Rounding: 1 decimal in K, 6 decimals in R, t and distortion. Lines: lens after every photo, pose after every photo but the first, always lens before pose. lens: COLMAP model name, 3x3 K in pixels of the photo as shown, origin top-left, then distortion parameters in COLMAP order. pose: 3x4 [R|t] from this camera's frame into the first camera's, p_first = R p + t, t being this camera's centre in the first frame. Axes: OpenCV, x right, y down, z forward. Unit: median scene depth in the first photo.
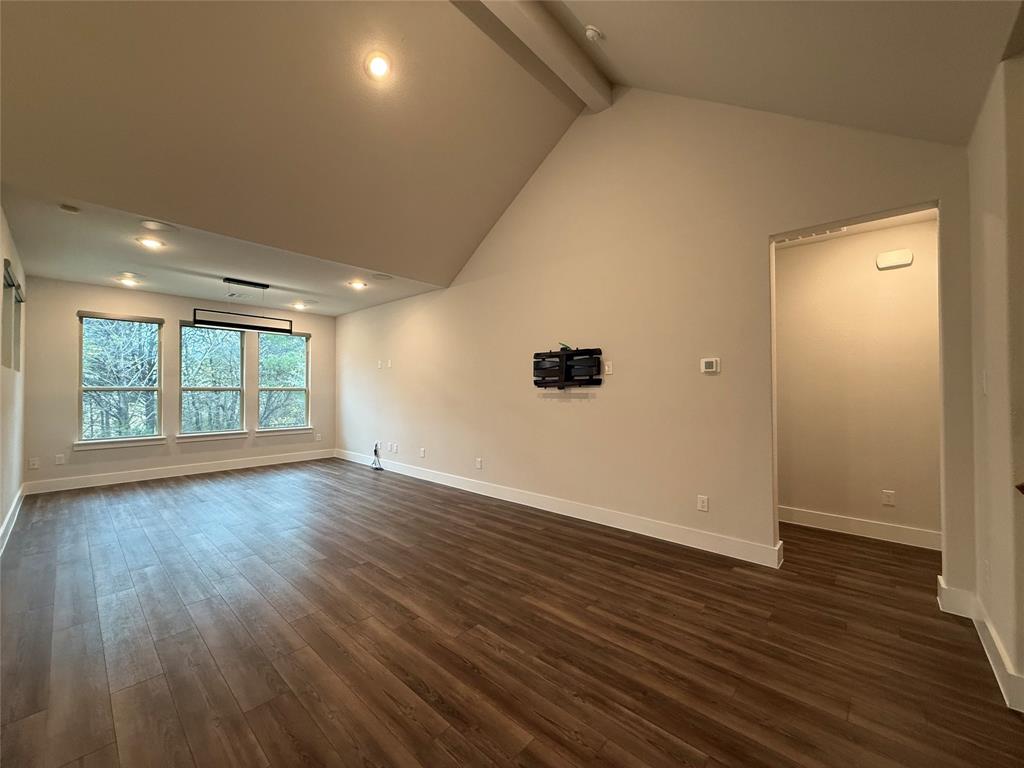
lens RADIAL K [[406.0, 0, 510.7], [0, 406.0, 384.5], [0, 0, 1]] dist [0.000976, -0.000321]
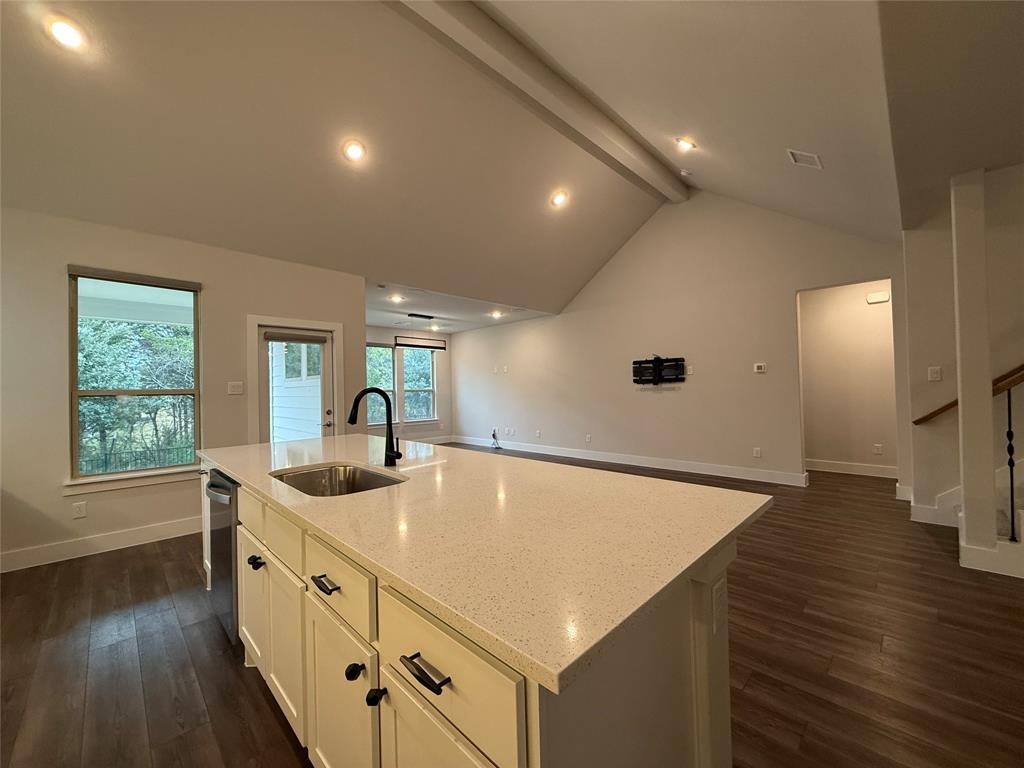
lens RADIAL K [[406.0, 0, 510.7], [0, 406.0, 384.5], [0, 0, 1]] dist [0.000976, -0.000321]
pose [[0.998649, -0.020633, -0.047699, -0.328860], [0.020560, 0.999787, -0.002028, 0.002203], [0.047731, 0.001045, 0.998860, -0.515999]]
